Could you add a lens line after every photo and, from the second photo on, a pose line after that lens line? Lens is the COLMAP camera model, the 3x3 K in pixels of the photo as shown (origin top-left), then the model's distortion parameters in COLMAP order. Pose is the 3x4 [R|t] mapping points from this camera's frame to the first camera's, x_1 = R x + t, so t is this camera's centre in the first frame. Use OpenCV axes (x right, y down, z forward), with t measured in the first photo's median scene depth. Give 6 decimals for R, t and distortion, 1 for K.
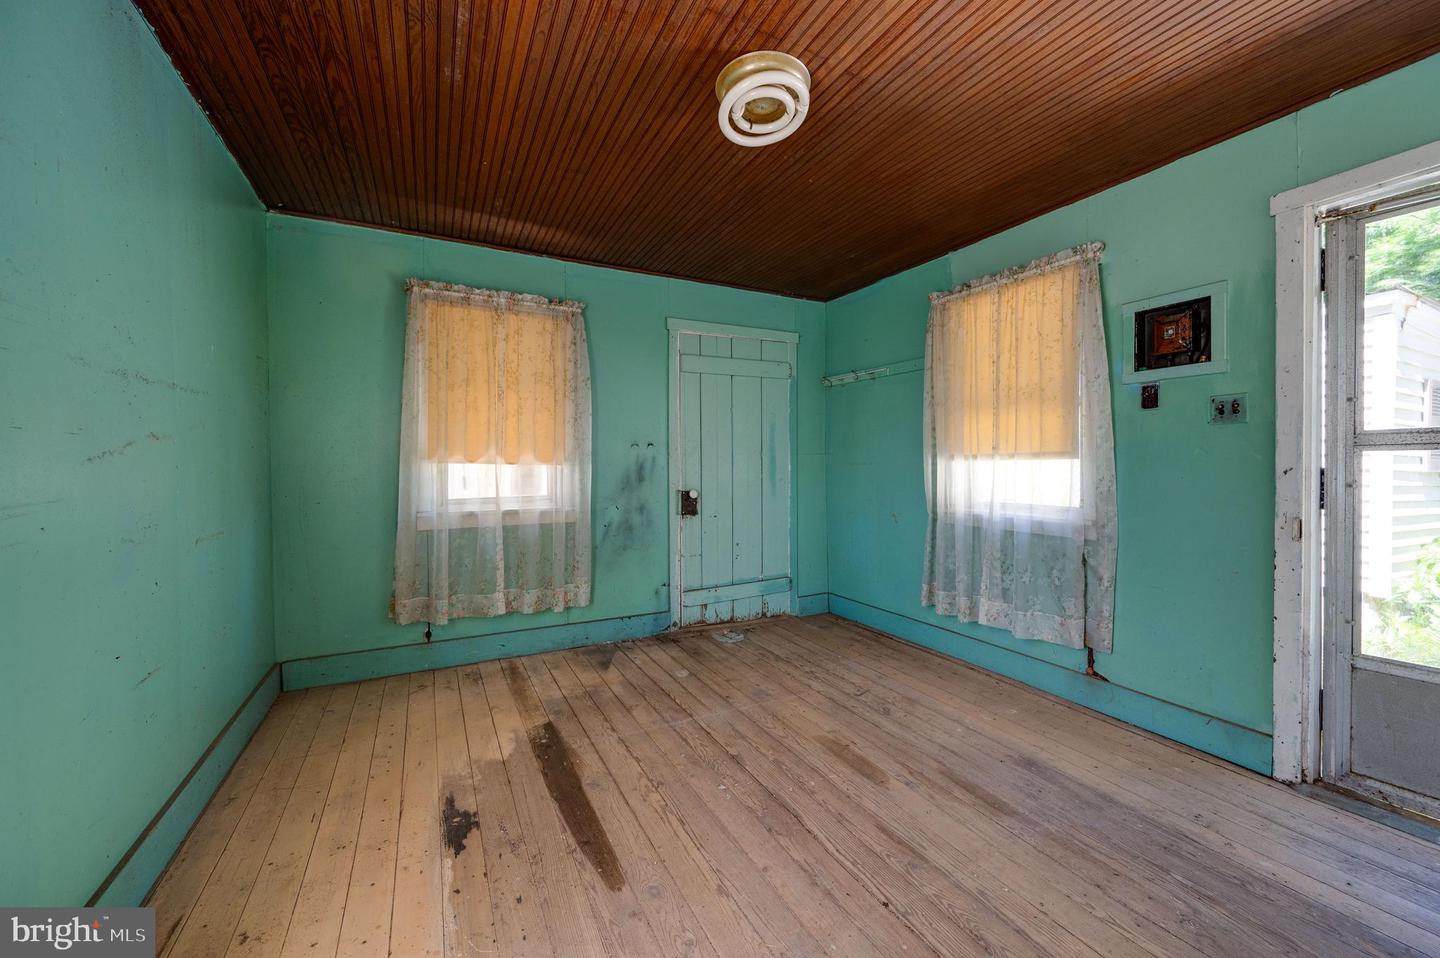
lens RADIAL K [[603.3, 0, 732.6], [0, 603.3, 482.9], [0, 0, 1]] dist [-0.002274, -0.000108]
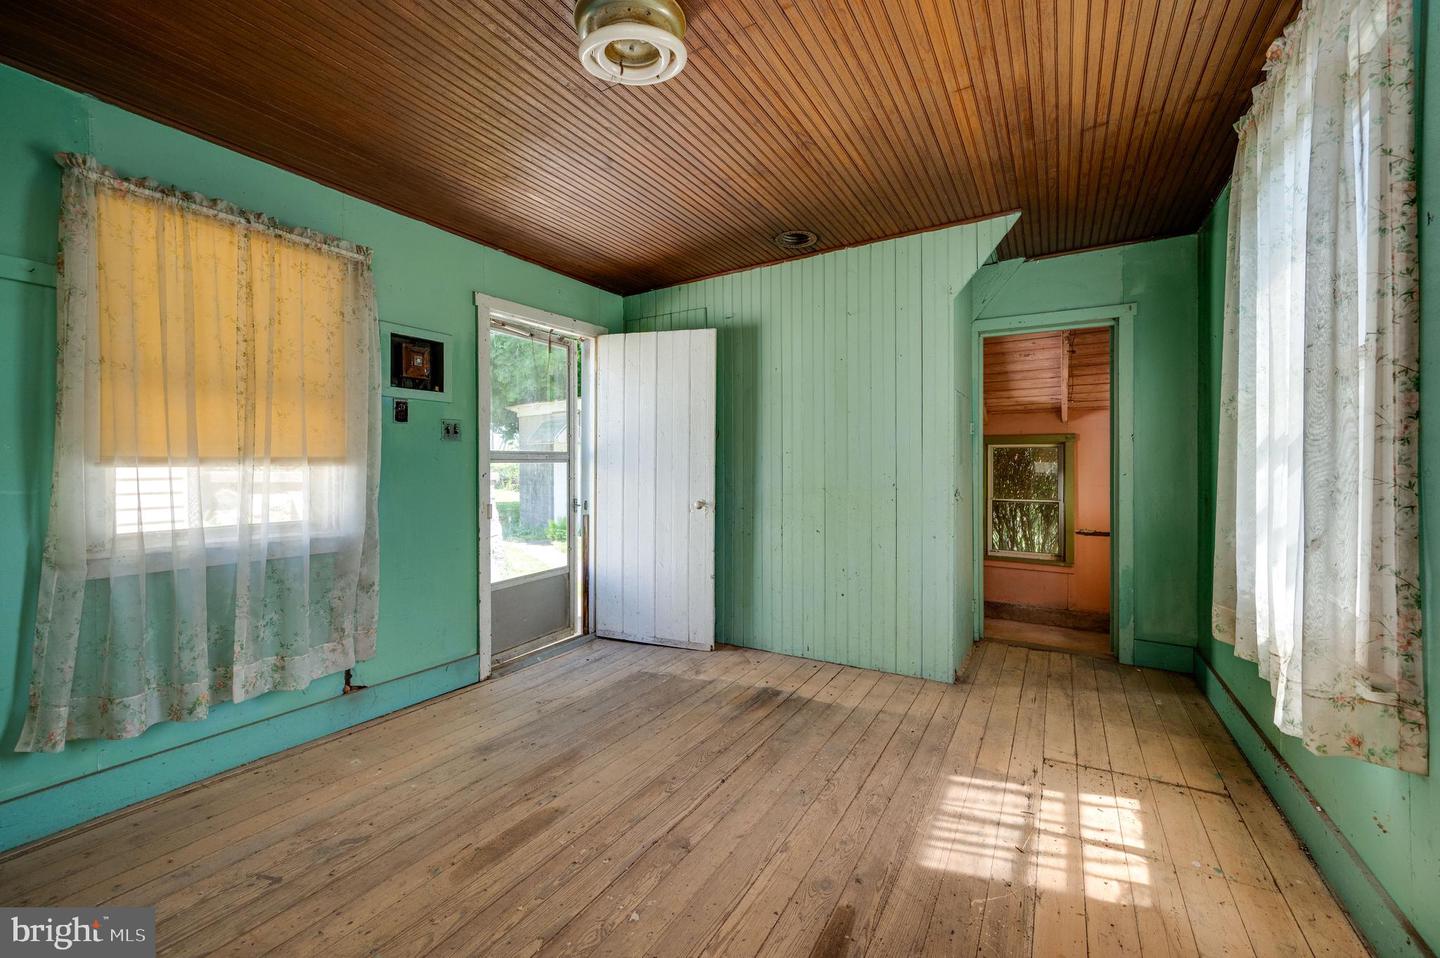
lens RADIAL K [[603.3, 0, 732.6], [0, 603.3, 482.9], [0, 0, 1]] dist [-0.002274, -0.000108]
pose [[-0.565533, -0.015435, 0.824582, -0.612369], [0.034494, 0.998507, 0.042348, -0.037481], [-0.824004, 0.052392, -0.564156, 1.169982]]
